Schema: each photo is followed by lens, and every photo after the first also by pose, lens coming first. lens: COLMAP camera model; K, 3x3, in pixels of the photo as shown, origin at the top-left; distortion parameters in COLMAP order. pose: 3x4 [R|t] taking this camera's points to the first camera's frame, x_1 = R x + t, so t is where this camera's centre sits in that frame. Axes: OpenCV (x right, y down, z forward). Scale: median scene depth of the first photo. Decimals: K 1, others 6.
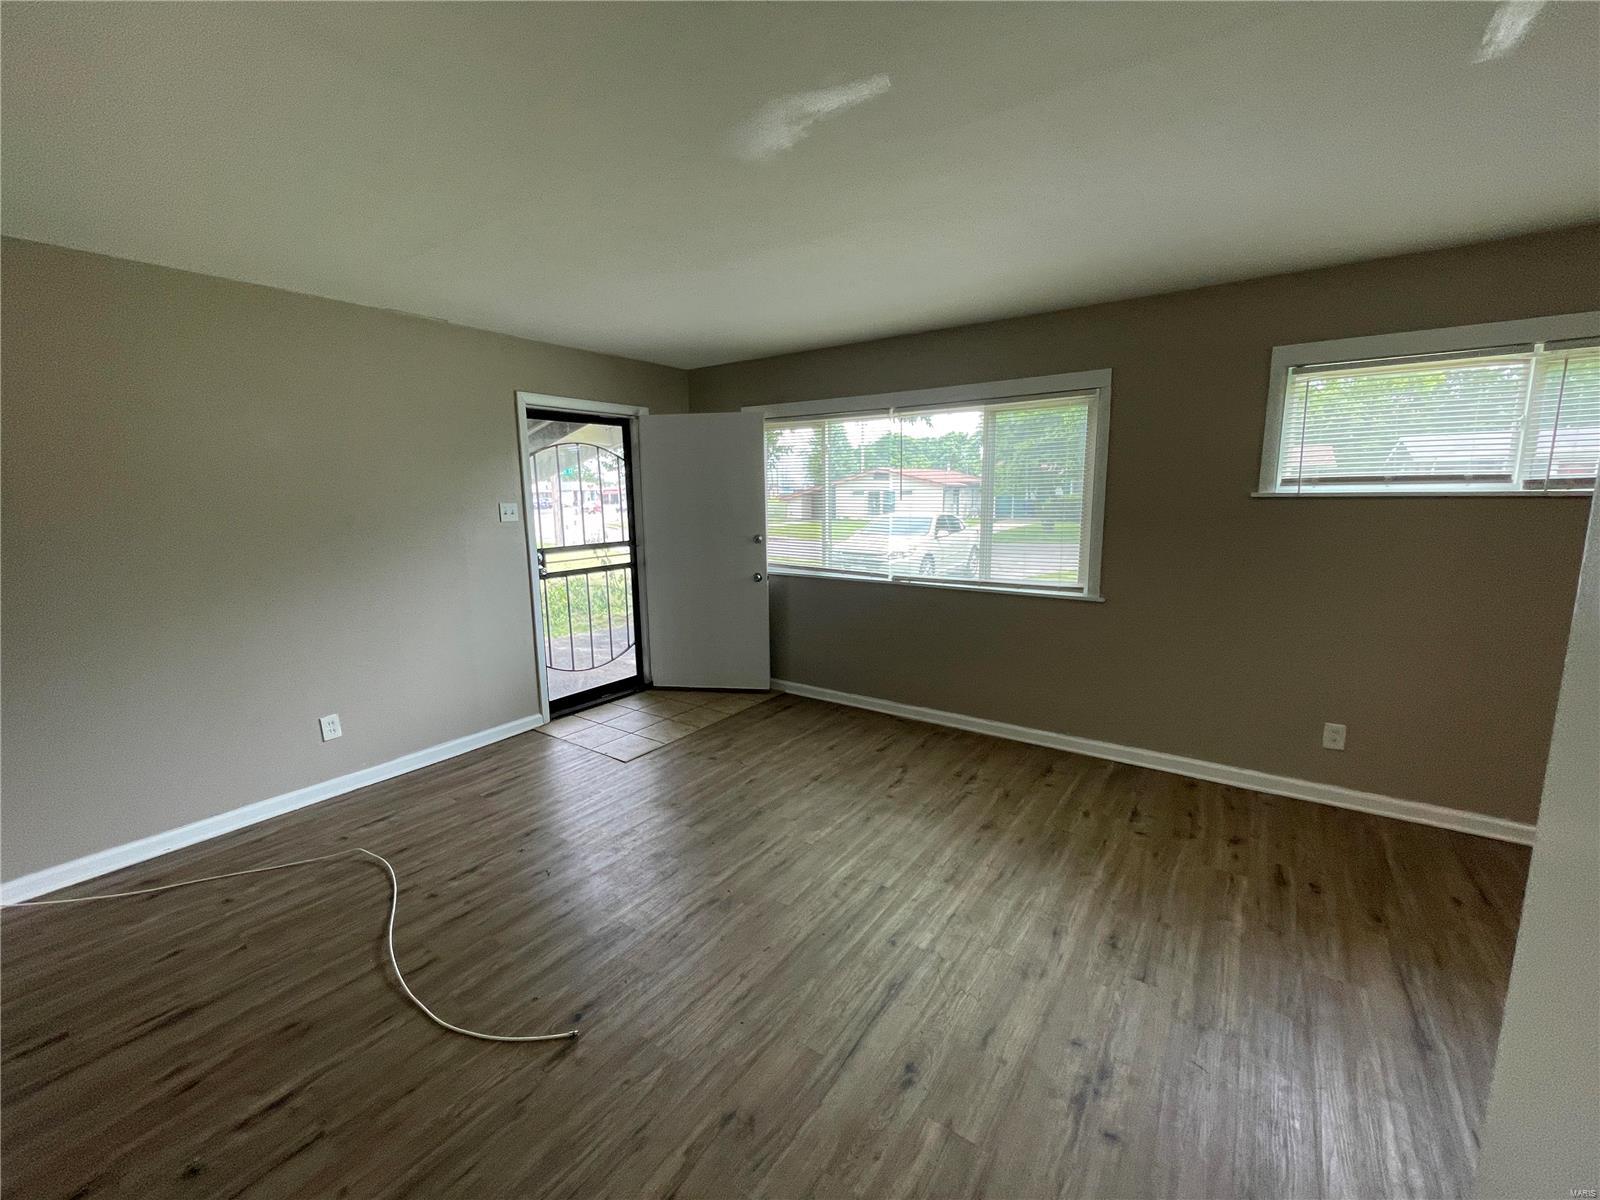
lens RADIAL K [[645.7, 0, 799.5], [0, 645.7, 592.8], [0, 0, 1]] dist [-0.002237, -0.000107]
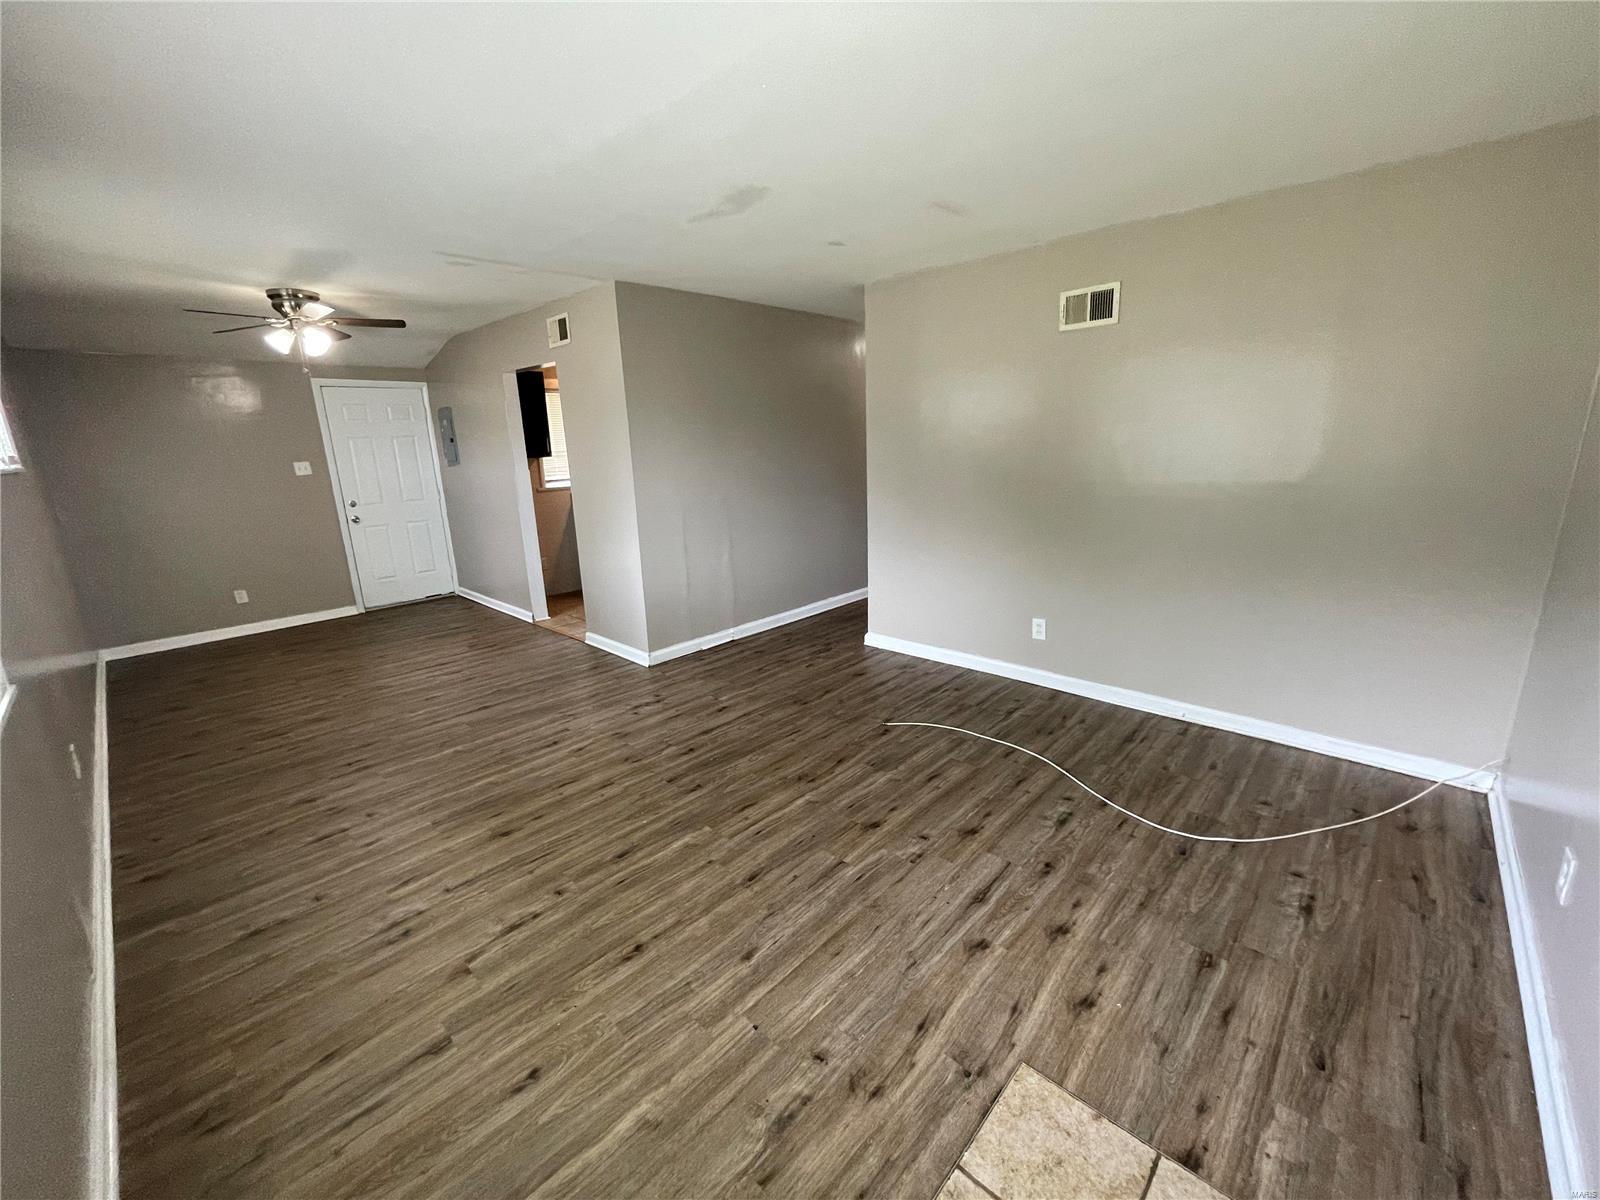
lens RADIAL K [[645.7, 0, 799.5], [0, 645.7, 592.8], [0, 0, 1]] dist [-0.002237, -0.000107]
pose [[-0.988951, 0.007203, 0.148071, -0.204313], [0.063463, 0.923238, 0.378952, -0.210717], [-0.133975, 0.384161, -0.913494, 1.382425]]
